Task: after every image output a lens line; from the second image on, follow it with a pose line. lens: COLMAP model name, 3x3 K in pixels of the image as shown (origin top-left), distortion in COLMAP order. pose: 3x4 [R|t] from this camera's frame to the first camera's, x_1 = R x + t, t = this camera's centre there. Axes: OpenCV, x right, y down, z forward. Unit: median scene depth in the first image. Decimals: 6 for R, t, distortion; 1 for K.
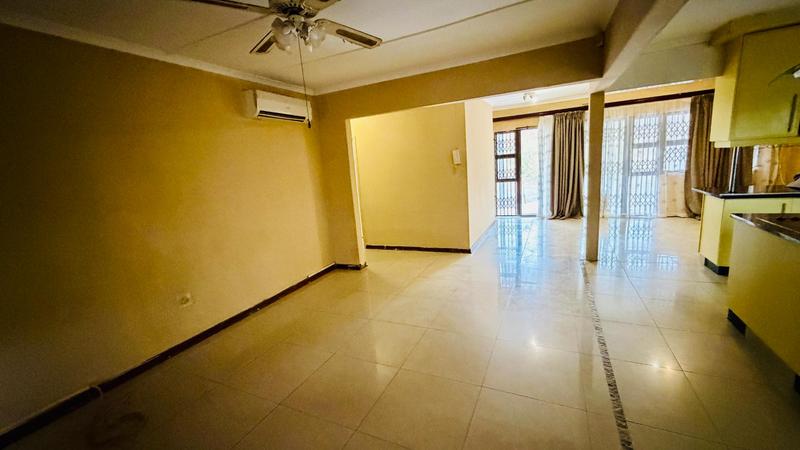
lens RADIAL K [[317.8, 0, 399.4], [0, 317.8, 222.1], [0, 0, 1]] dist [0.000574, -0.000388]
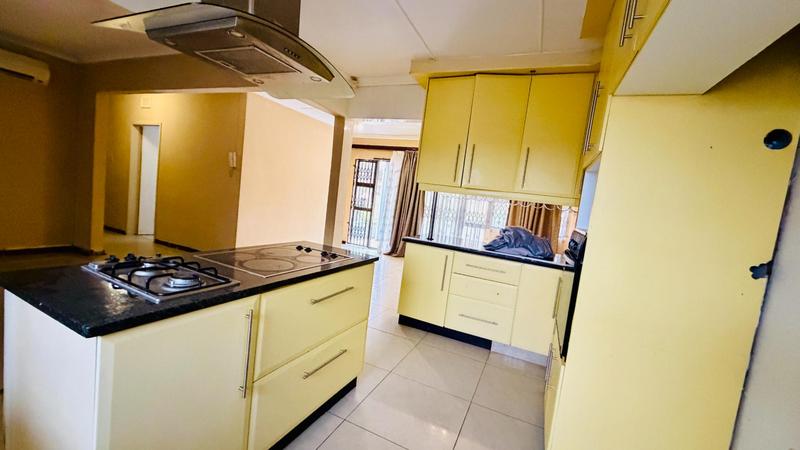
lens RADIAL K [[317.8, 0, 400.7], [0, 317.8, 222.7], [0, 0, 1]] dist [0.000574, -0.000388]
pose [[0.979720, 0.197275, 0.035077, 0.480609], [-0.192825, 0.975858, -0.102566, -0.014231], [-0.054464, 0.093722, 0.994108, 0.028826]]
